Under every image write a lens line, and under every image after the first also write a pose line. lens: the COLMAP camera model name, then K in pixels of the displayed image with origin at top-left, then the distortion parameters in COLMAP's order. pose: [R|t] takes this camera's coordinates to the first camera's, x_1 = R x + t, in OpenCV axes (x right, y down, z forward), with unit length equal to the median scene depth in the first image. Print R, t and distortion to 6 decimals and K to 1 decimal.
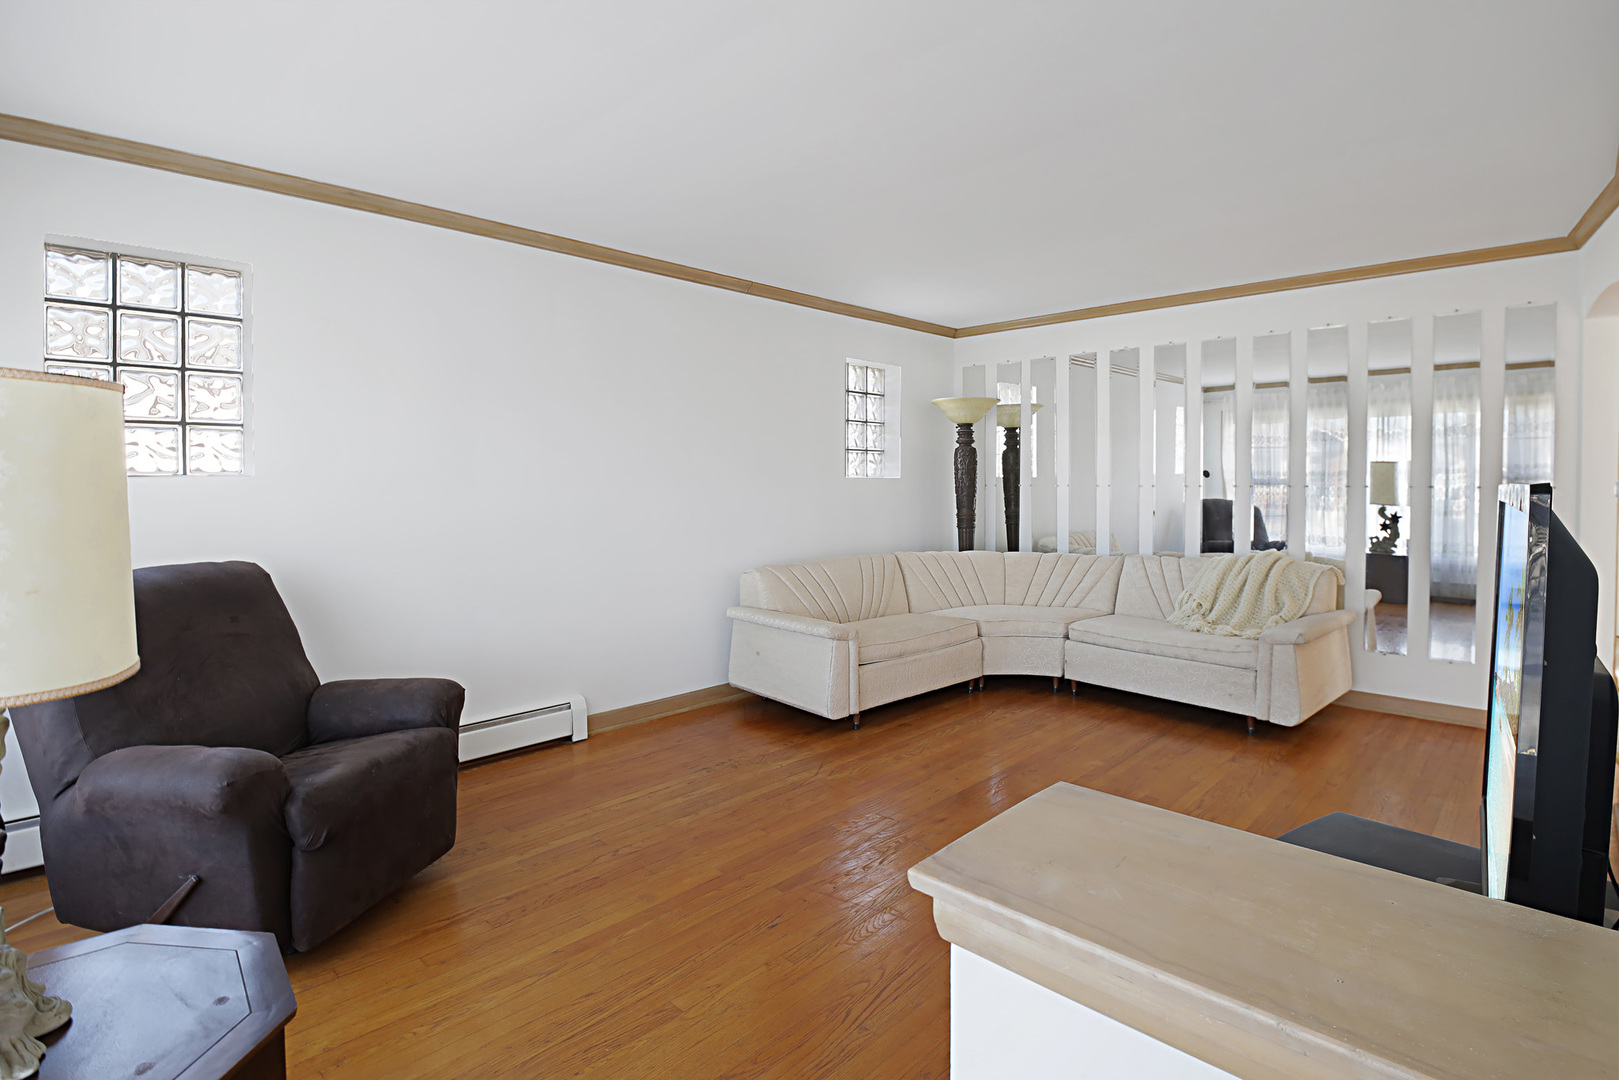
lens RADIAL K [[829.5, 0, 806.3], [0, 829.5, 531.2], [0, 0, 1]] dist [-0.003751, -0.000233]
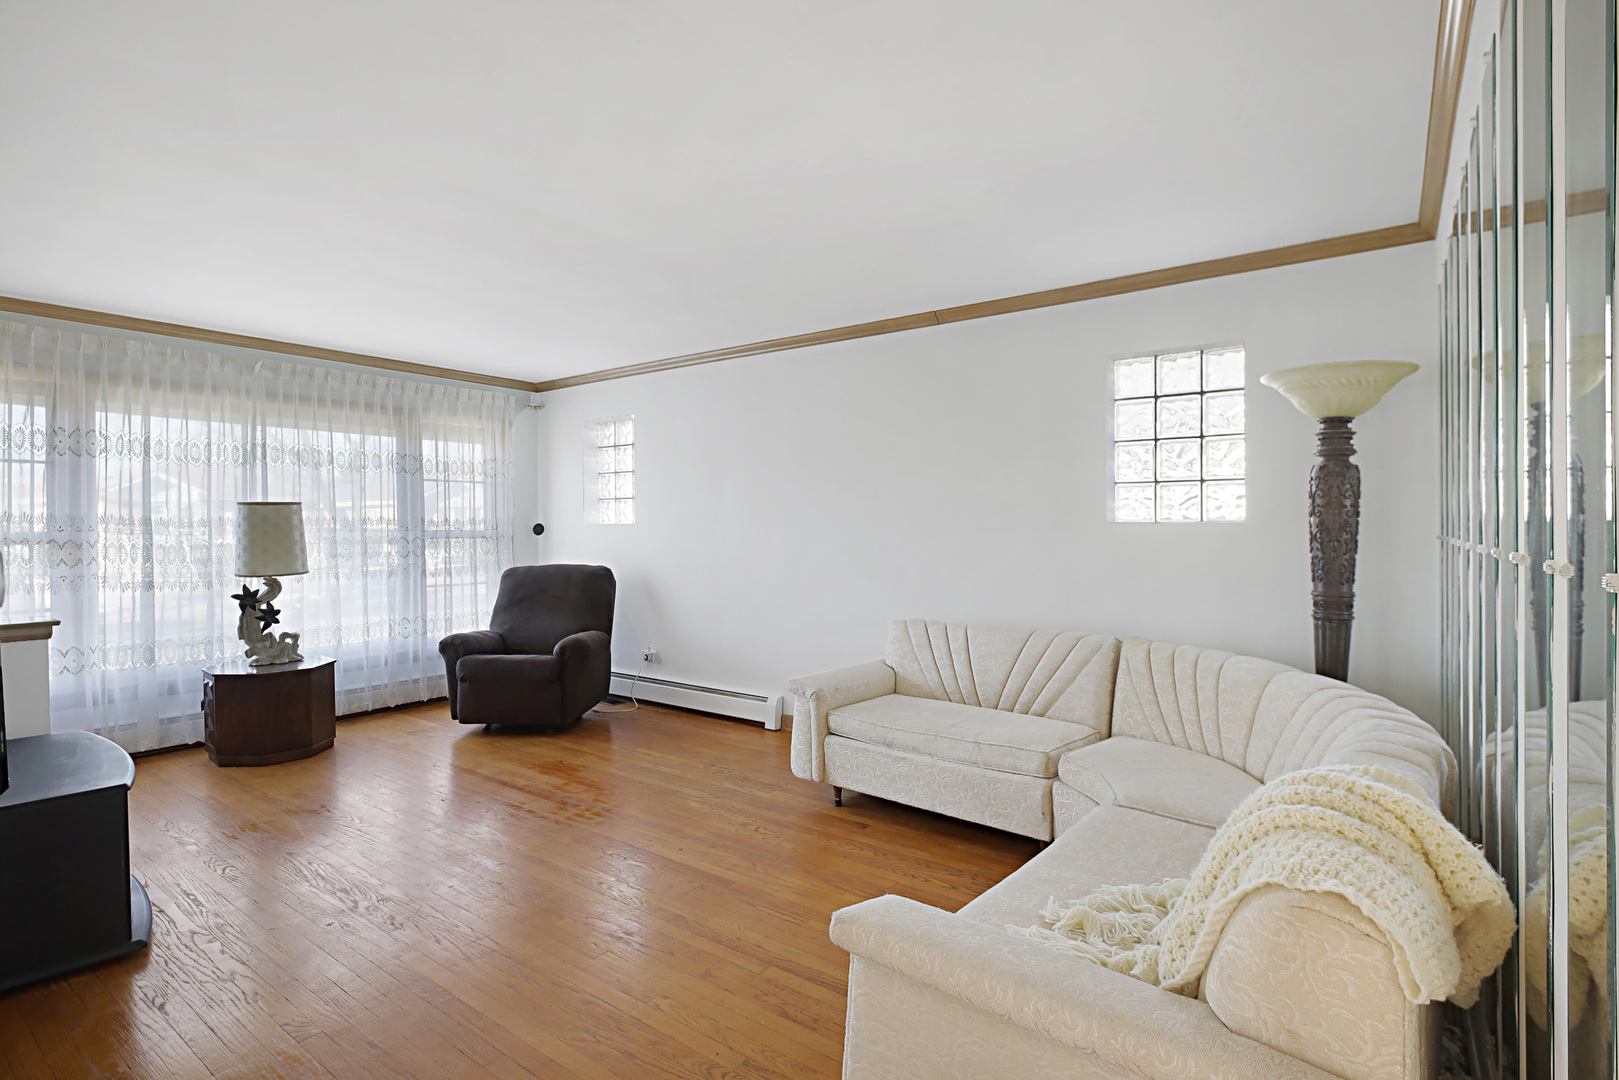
lens RADIAL K [[787.8, 0, 809.5], [0, 787.8, 540.0], [0, 0, 1]] dist [-0.033152, -0.001075]
pose [[0.120795, 0.016006, -0.992548, 0.874693], [-0.061732, 0.998056, 0.008582, -0.049436], [0.990756, 0.060235, 0.121548, 0.841839]]
